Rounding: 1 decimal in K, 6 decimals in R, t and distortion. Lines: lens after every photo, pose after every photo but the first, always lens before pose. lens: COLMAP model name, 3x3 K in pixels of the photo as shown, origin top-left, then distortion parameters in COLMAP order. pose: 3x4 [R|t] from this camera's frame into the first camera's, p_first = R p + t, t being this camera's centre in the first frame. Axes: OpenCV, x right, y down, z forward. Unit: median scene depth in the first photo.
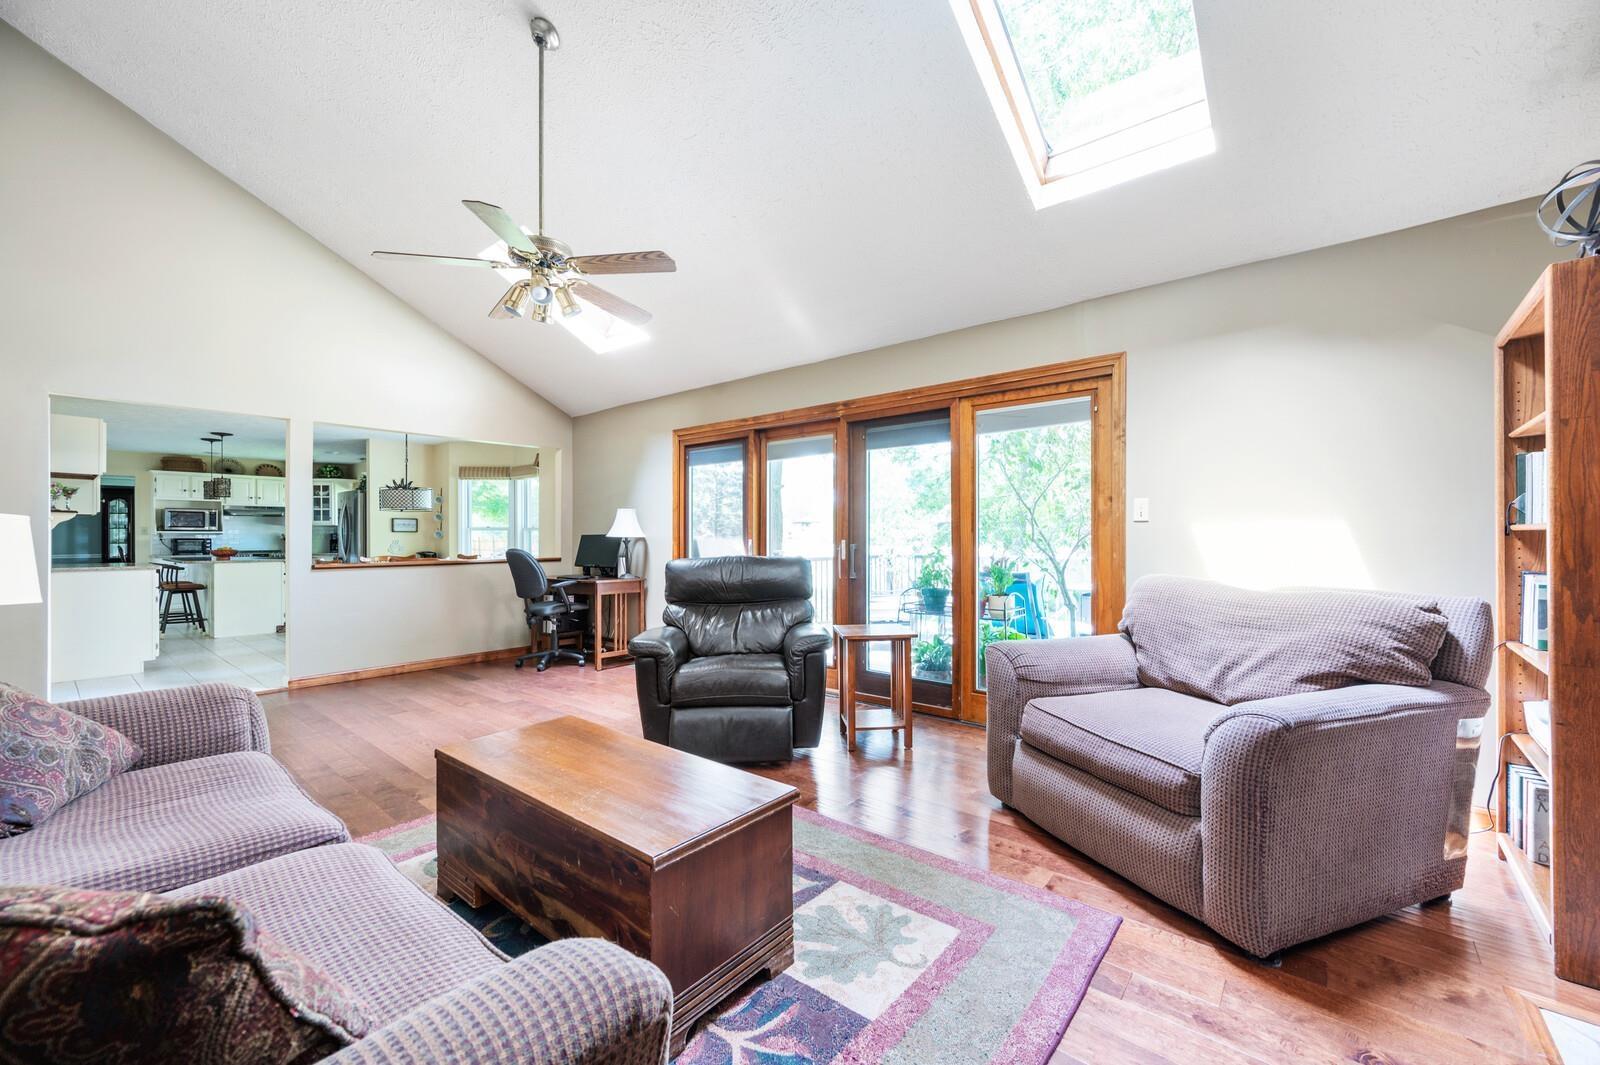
lens RADIAL K [[635.3, 0, 809.6], [0, 635.3, 534.2], [0, 0, 1]] dist [0.000847, 0.000024]
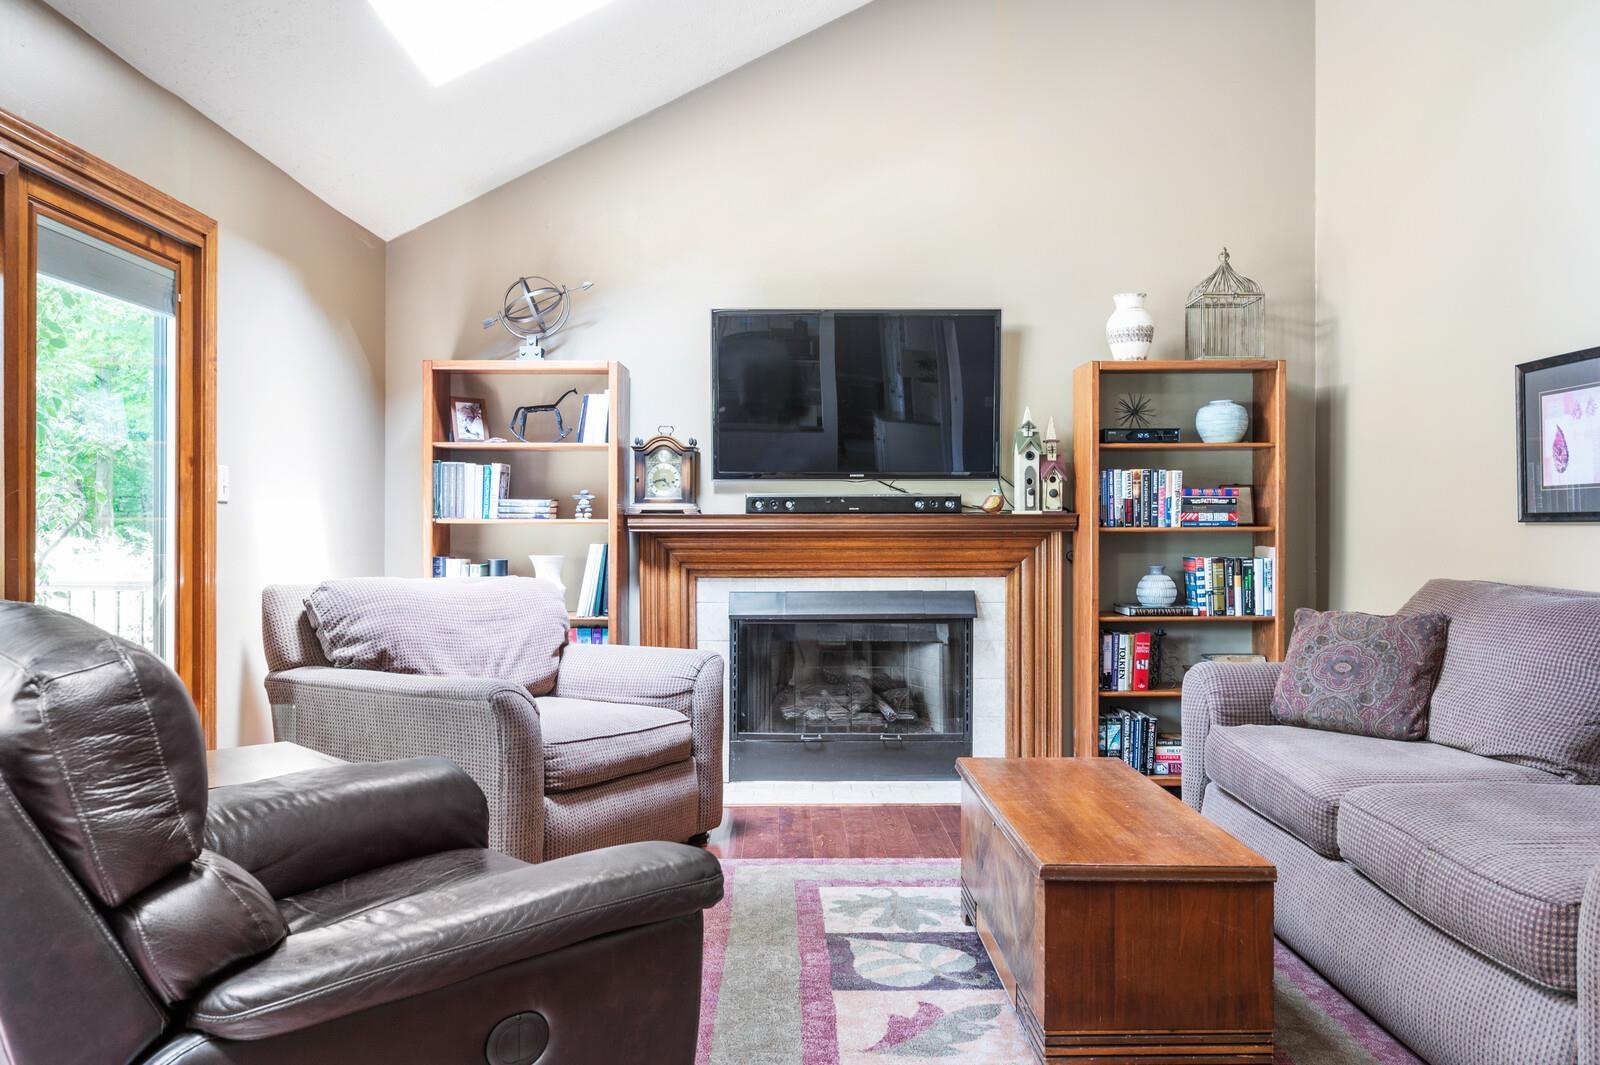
lens RADIAL K [[1209.7, 0, 803.0], [0, 1209.7, 529.2], [0, 0, 1]] dist [0.000846, 0.000255]
pose [[-0.643708, -0.003832, 0.765261, -1.271967], [-0.005268, 0.999986, 0.000577, 0.004849], [-0.765253, -0.003660, -0.643719, 2.247358]]
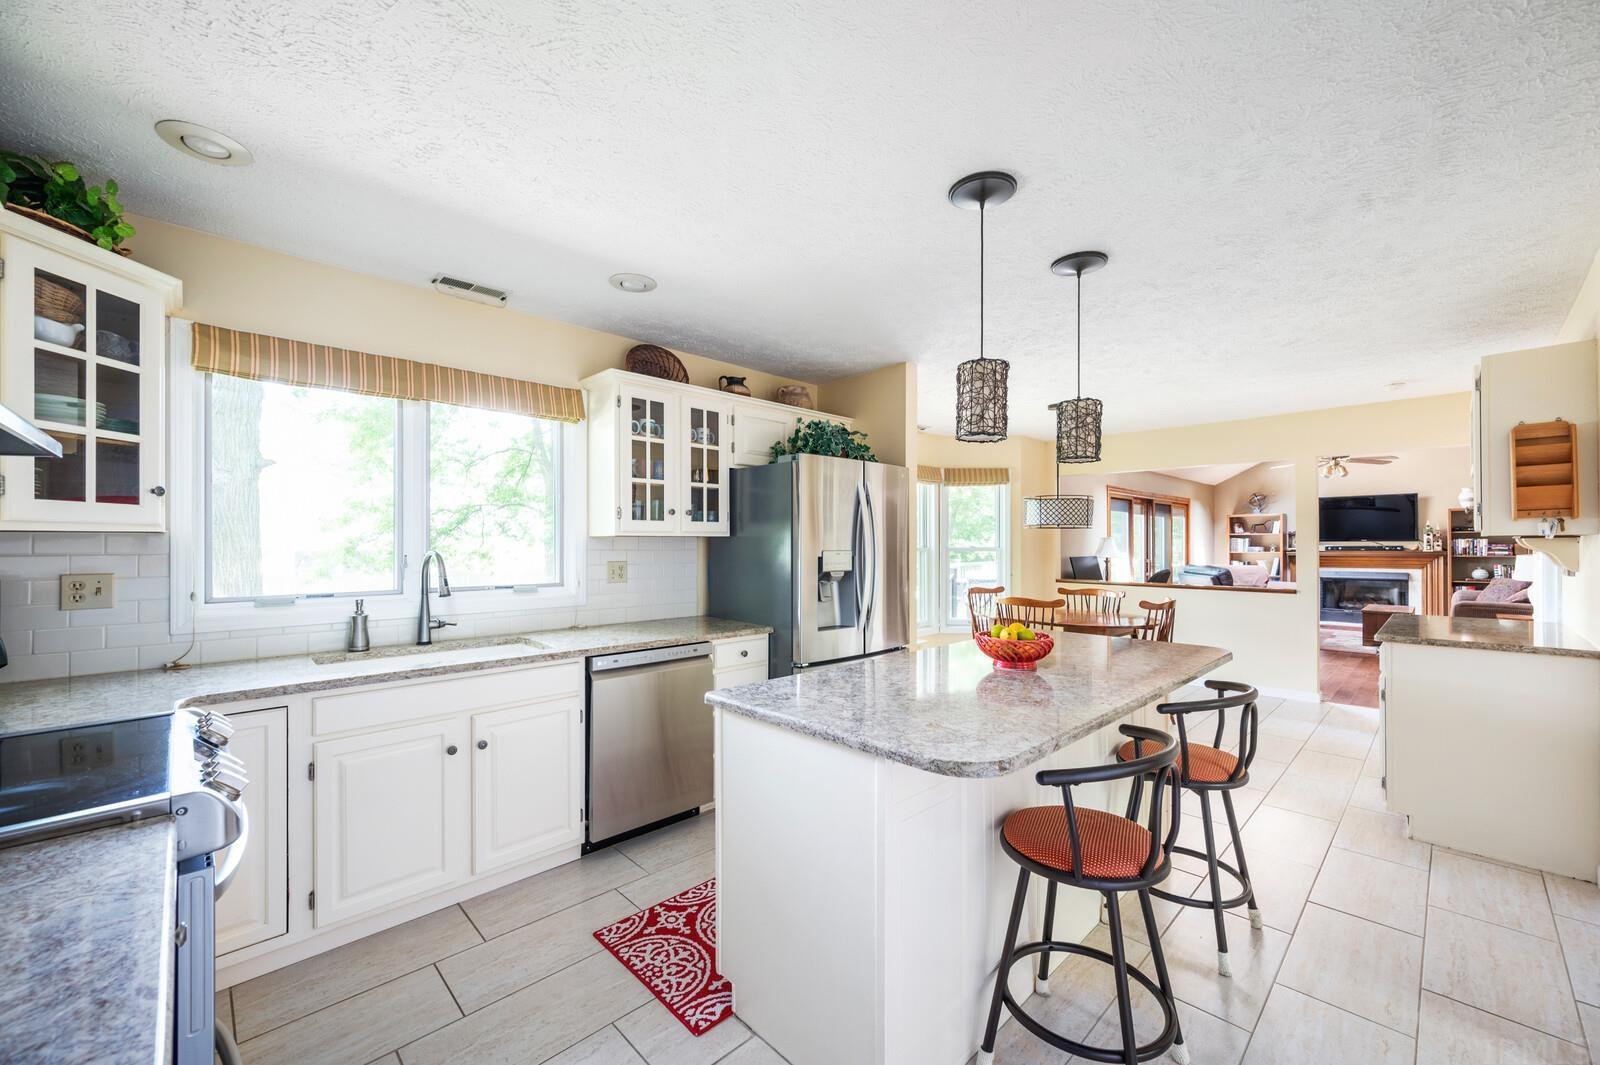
lens RADIAL K [[635.3, 0, 797.9], [0, 635.3, 536.0], [0, 0, 1]] dist [0.000847, 0.000024]
pose [[0.118417, 0.008006, 0.992932, -5.206503], [-0.001585, 0.999968, -0.007874, -0.106505], [-0.992963, -0.000642, 0.118426, 4.523992]]
